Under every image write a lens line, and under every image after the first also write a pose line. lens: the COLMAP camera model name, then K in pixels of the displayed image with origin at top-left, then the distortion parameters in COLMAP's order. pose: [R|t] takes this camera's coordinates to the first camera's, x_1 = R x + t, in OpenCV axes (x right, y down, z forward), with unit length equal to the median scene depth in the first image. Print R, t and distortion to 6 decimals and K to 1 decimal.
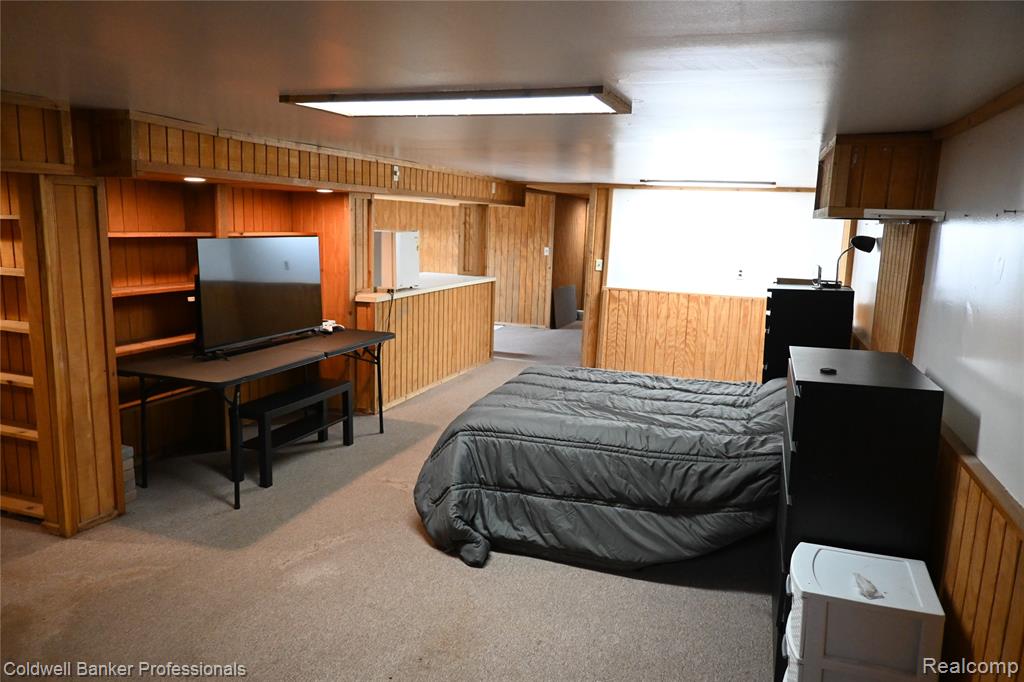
lens RADIAL K [[697.6, 0, 512.7], [0, 697.6, 336.5], [0, 0, 1]] dist [-0.008379, 0.003640]
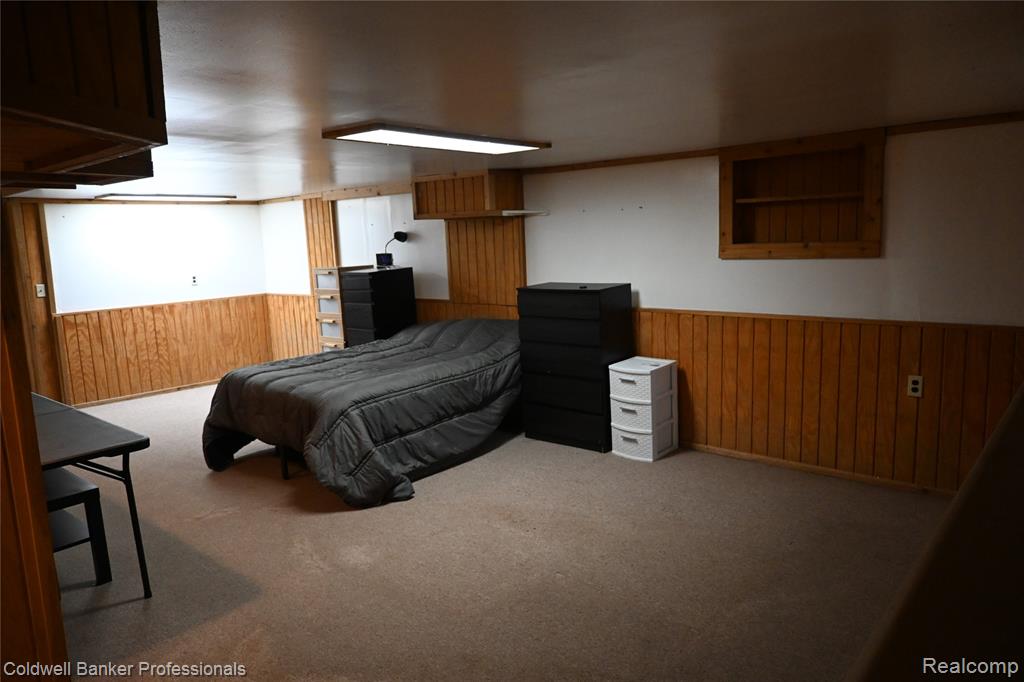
lens RADIAL K [[697.6, 0, 510.9], [0, 697.6, 343.6], [0, 0, 1]] dist [-0.008379, 0.003640]
pose [[0.351655, -0.192842, 0.916052, -0.582174], [0.202259, 0.971090, 0.126786, -0.035248], [-0.914019, 0.140695, 0.380493, 0.165419]]
